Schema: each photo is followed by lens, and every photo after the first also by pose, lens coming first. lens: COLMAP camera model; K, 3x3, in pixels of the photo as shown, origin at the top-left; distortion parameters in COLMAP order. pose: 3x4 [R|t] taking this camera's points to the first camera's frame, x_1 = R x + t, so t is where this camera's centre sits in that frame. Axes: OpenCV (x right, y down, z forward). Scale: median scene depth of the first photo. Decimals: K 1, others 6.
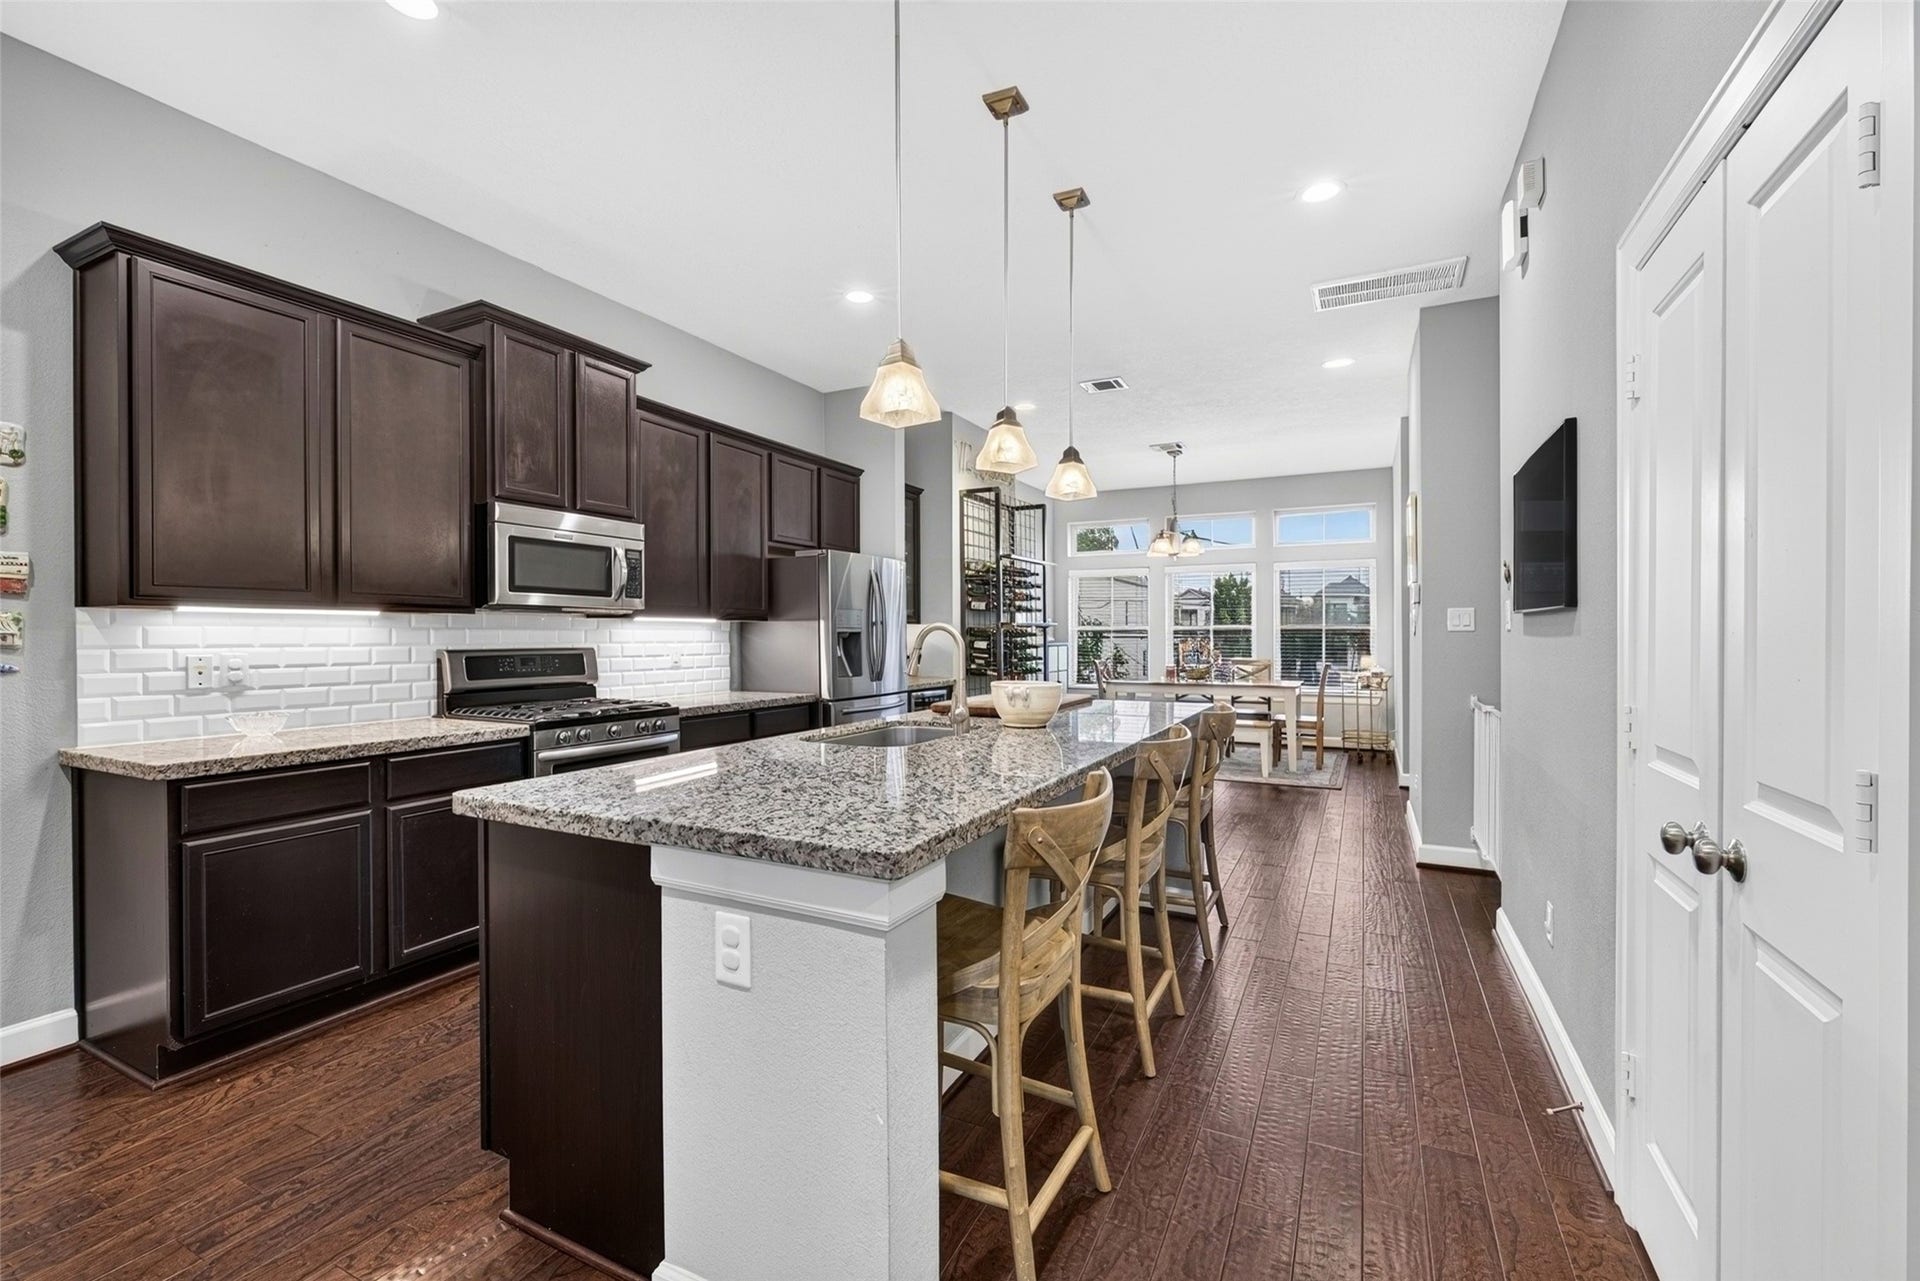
lens RADIAL K [[797.4, 0, 954.0], [0, 797.4, 635.5], [0, 0, 1]] dist [-0.000158, 0.000036]
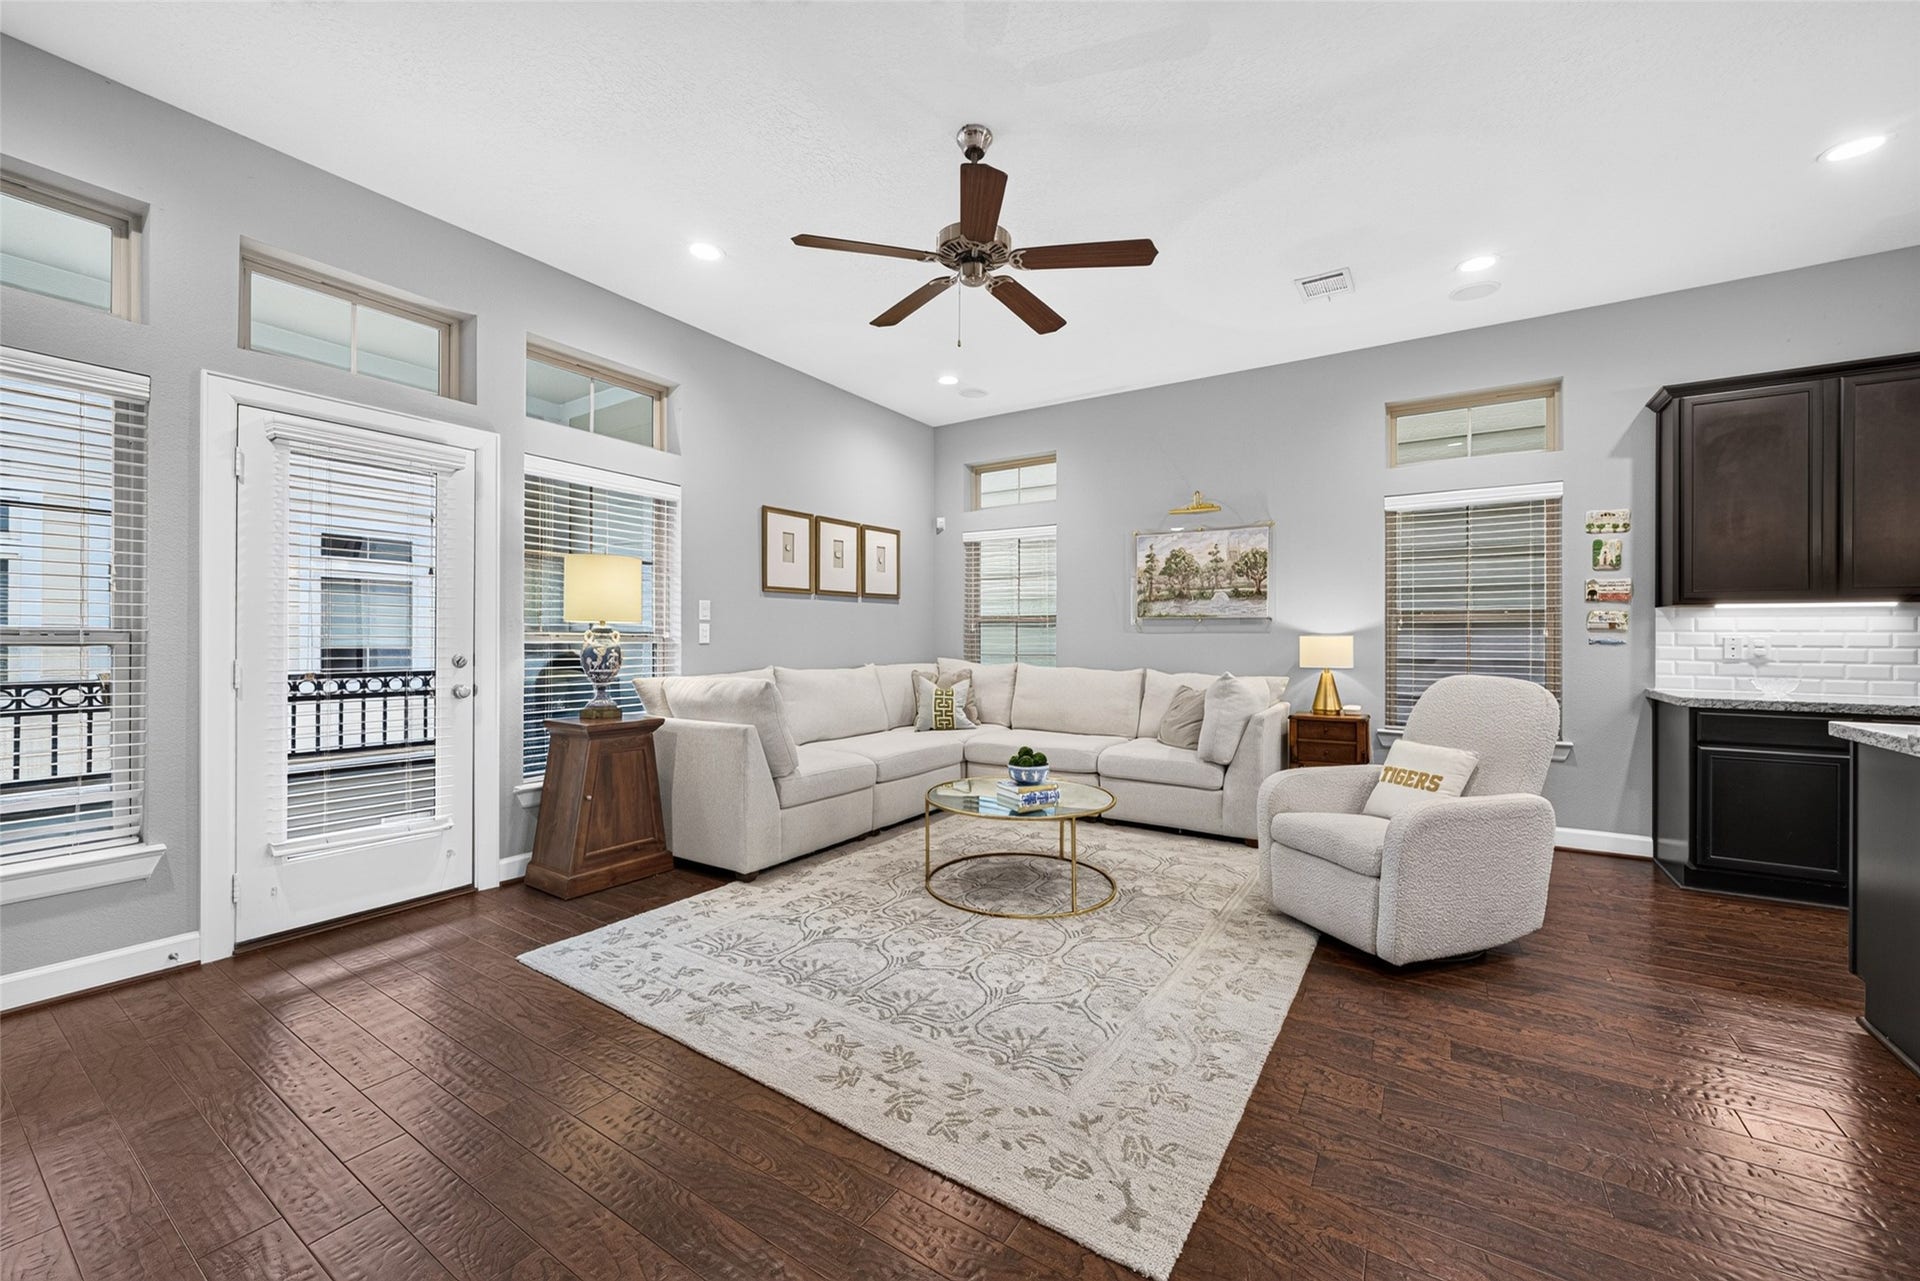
lens RADIAL K [[741.5, 0, 960.0], [0, 741.5, 640.5], [0, 0, 1]] dist [0.000514, 0.000098]
pose [[-0.102824, 0.005096, -0.994686, 0.471083], [-0.008472, 0.999946, 0.005999, 0.028245], [0.994663, 0.009044, -0.102776, -0.241413]]
